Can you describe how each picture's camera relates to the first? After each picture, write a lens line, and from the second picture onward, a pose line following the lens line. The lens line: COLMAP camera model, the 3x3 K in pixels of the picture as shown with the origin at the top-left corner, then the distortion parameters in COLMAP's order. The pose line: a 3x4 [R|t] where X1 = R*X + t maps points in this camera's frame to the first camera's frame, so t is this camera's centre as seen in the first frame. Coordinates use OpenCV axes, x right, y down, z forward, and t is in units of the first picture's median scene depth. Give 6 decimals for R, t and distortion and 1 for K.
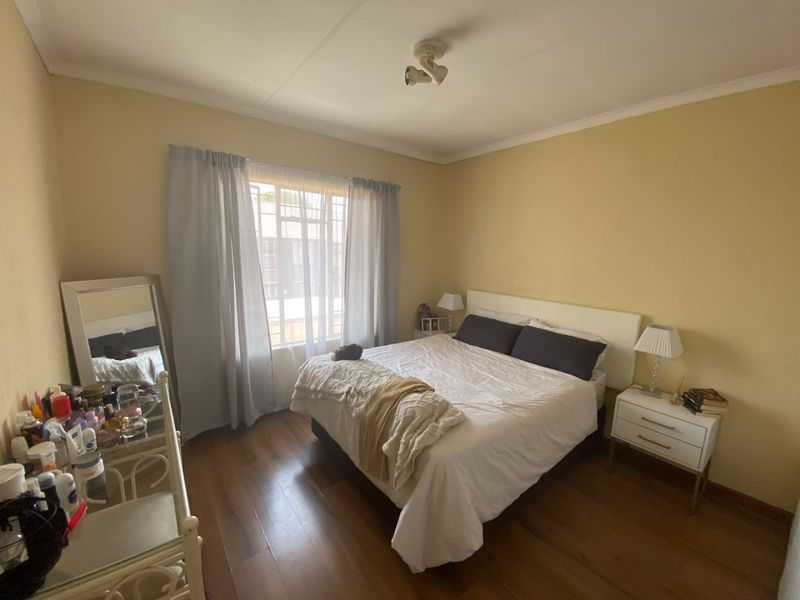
lens RADIAL K [[333.5, 0, 400.0], [0, 333.5, 300.0], [0, 0, 1]] dist [0.100728, 0.000007]
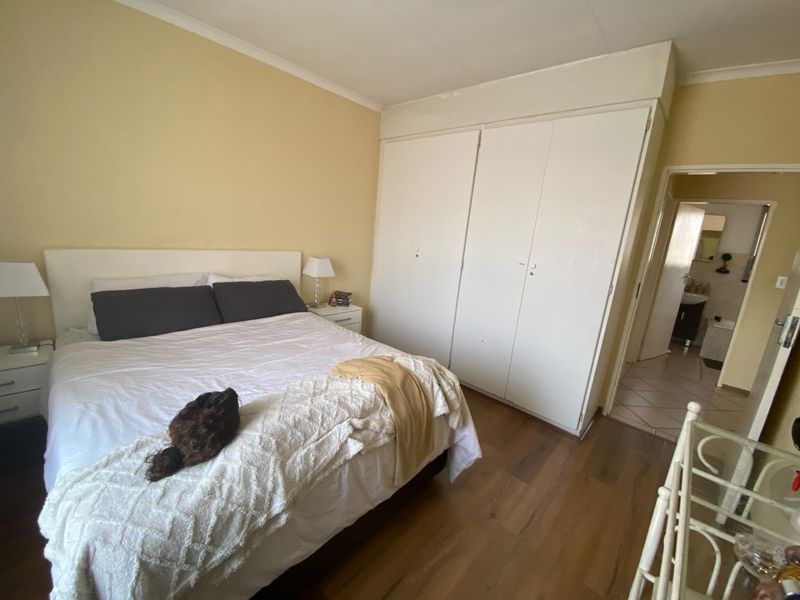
lens RADIAL K [[326.9, 0, 400.0], [0, 326.9, 300.0], [0, 0, 1]] dist [-0.000438, -0.000126]
pose [[-0.164332, -0.258296, 0.951986, -0.492142], [0.066184, 0.960045, 0.271907, -0.075652], [-0.984182, 0.107689, -0.140672, 0.728995]]
